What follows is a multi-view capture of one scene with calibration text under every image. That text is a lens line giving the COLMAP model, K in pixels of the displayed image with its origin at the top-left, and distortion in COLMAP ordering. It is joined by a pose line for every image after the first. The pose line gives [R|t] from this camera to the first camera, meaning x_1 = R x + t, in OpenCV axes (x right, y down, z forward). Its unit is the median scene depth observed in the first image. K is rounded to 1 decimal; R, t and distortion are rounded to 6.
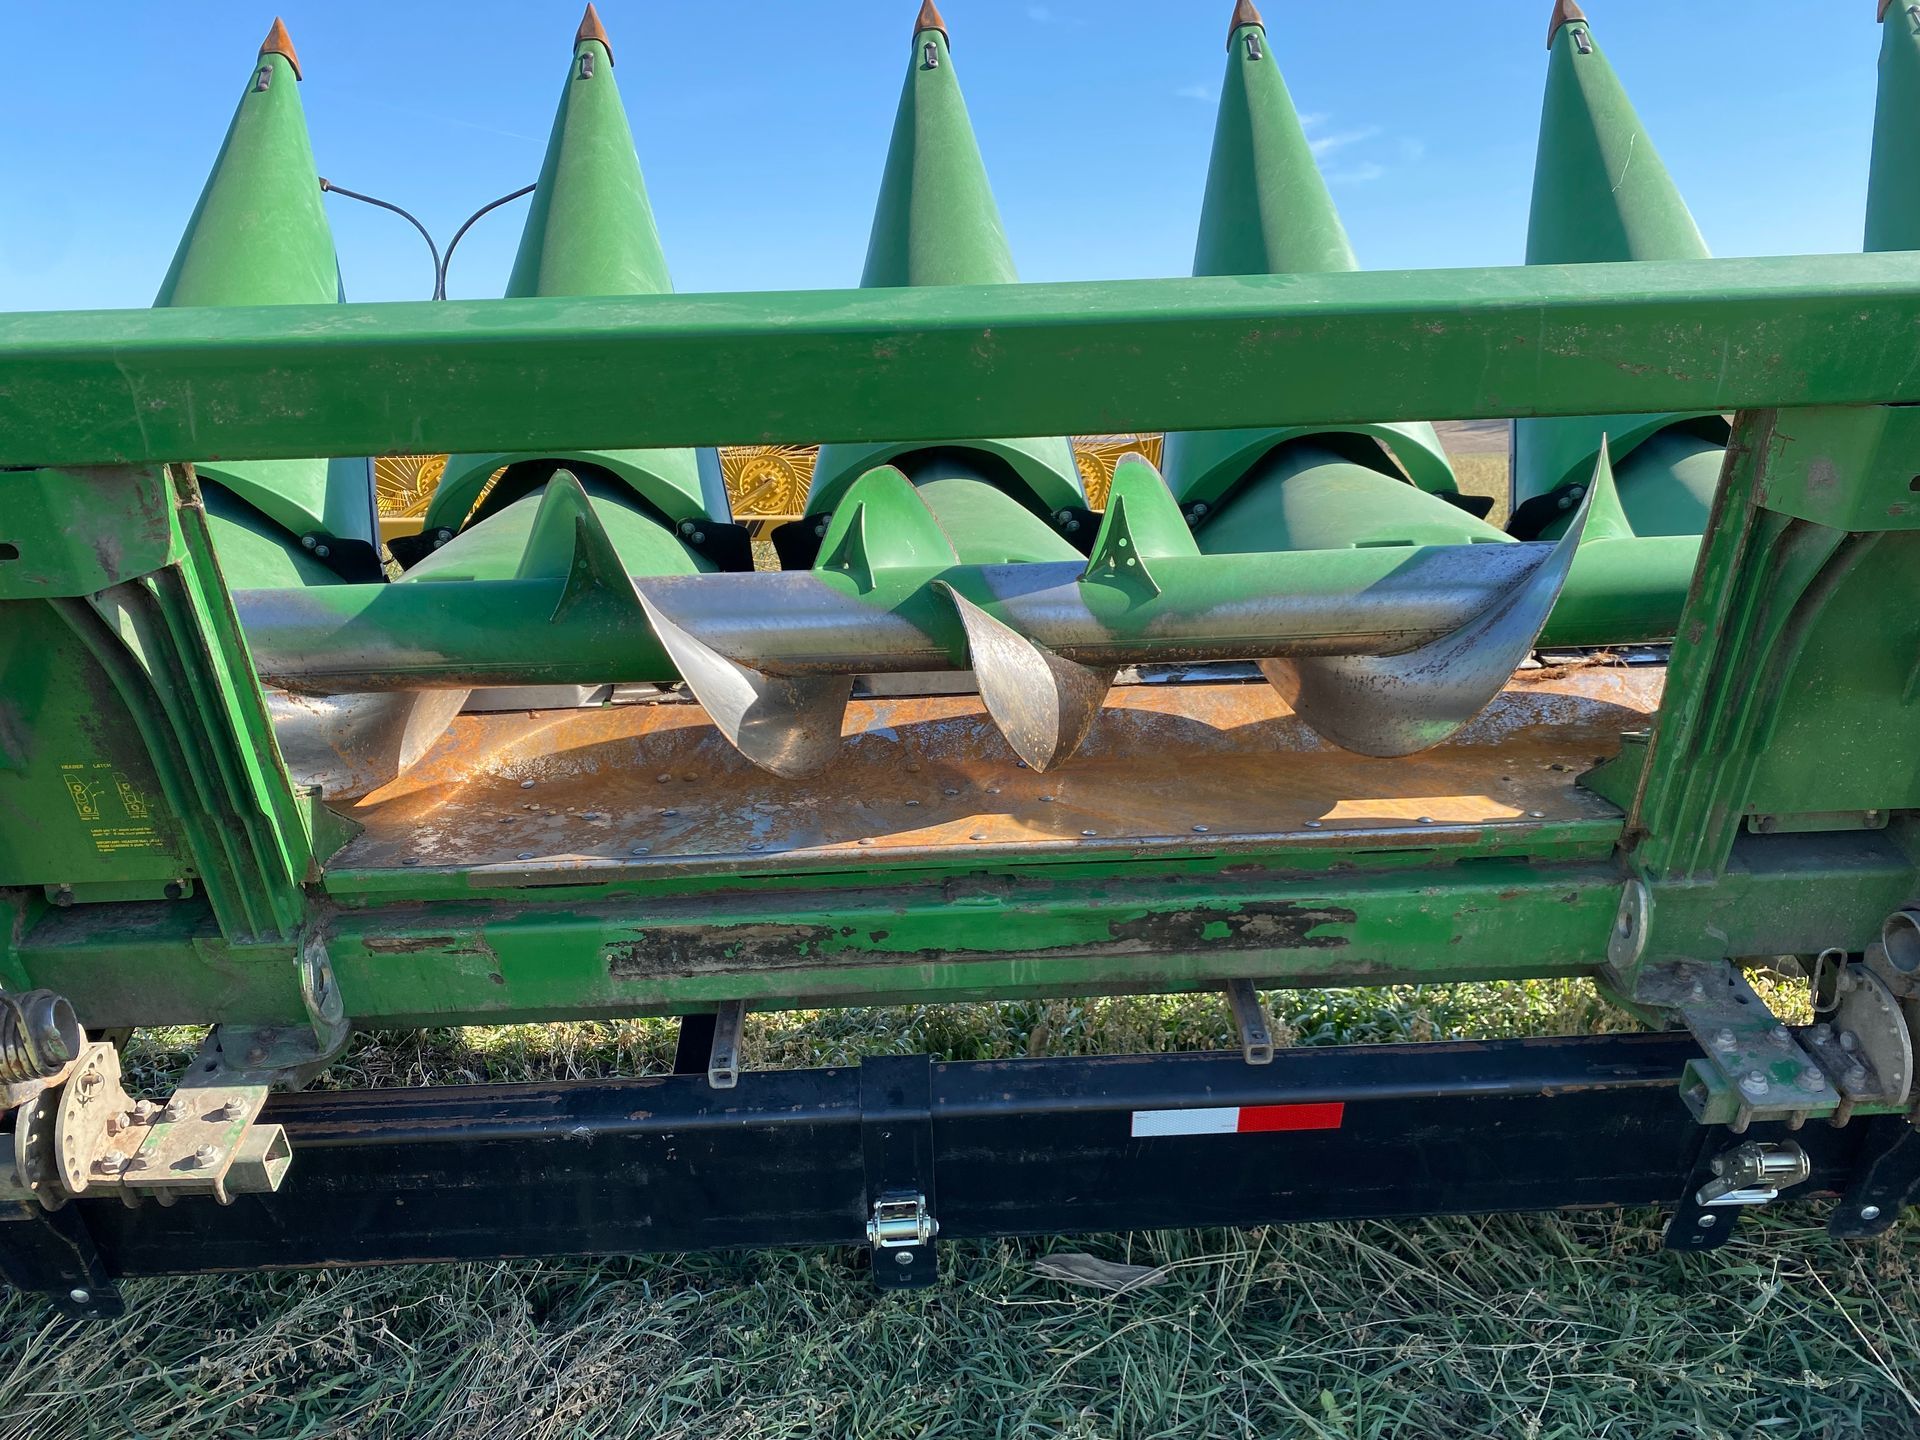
lens RADIAL K [[1495.5, 0, 960.0], [0, 1495.5, 720.0], [0, 0, 1]] dist [0.041066, -0.081606]
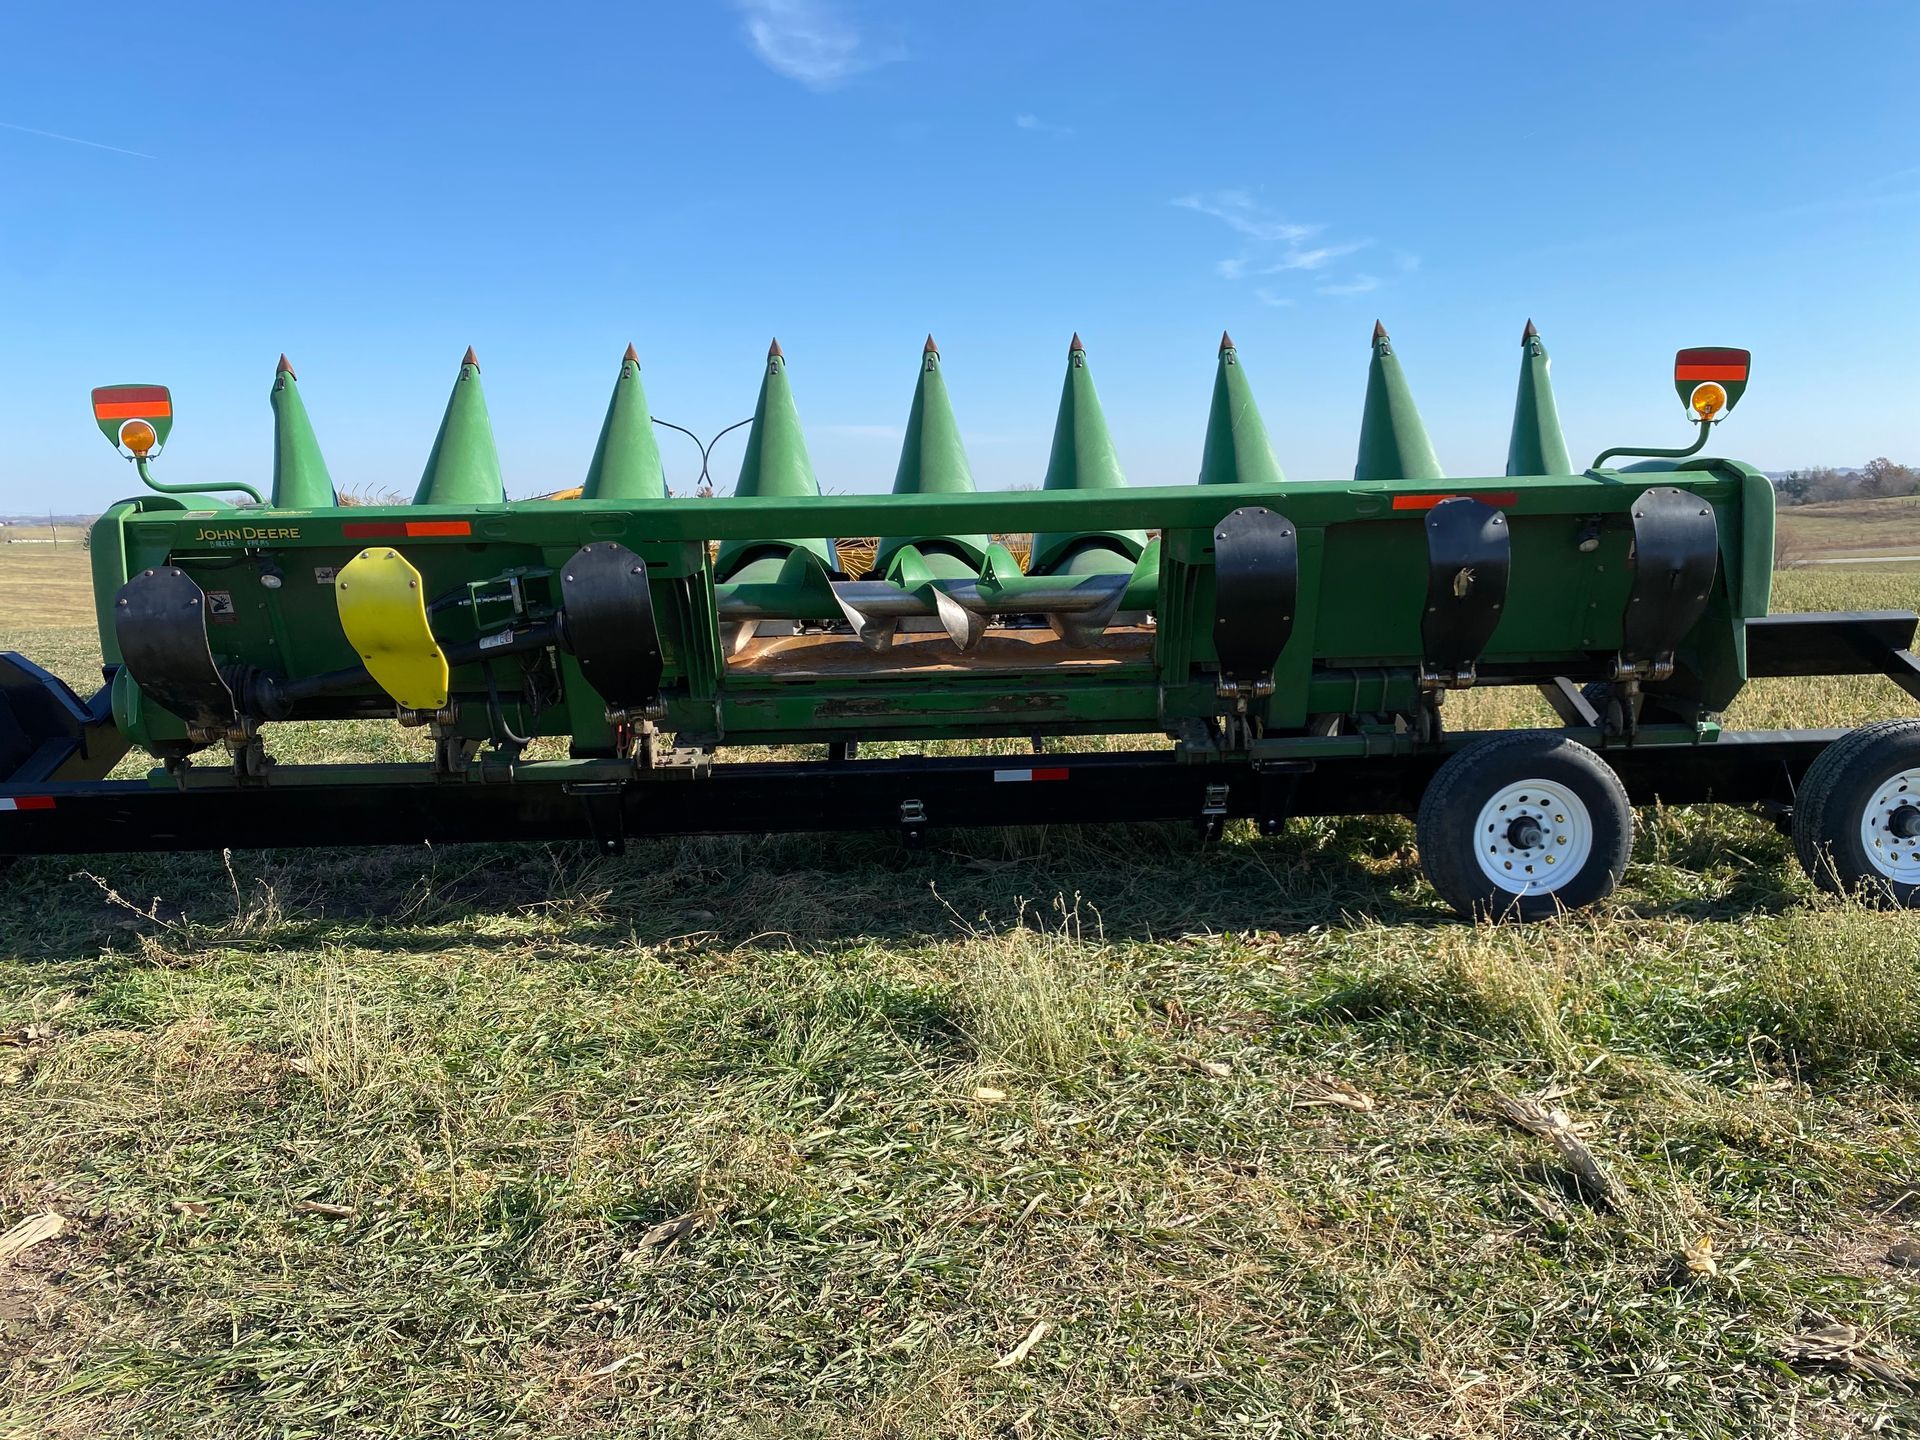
lens RADIAL K [[1495.5, 0, 960.0], [0, 1495.5, 720.0], [0, 0, 1]] dist [0.041066, -0.081606]
pose [[0.999913, 0.008430, -0.010150, 0.079624], [-0.009002, 0.998298, -0.057620, 0.335348], [0.009647, 0.057707, 0.998287, -1.877436]]
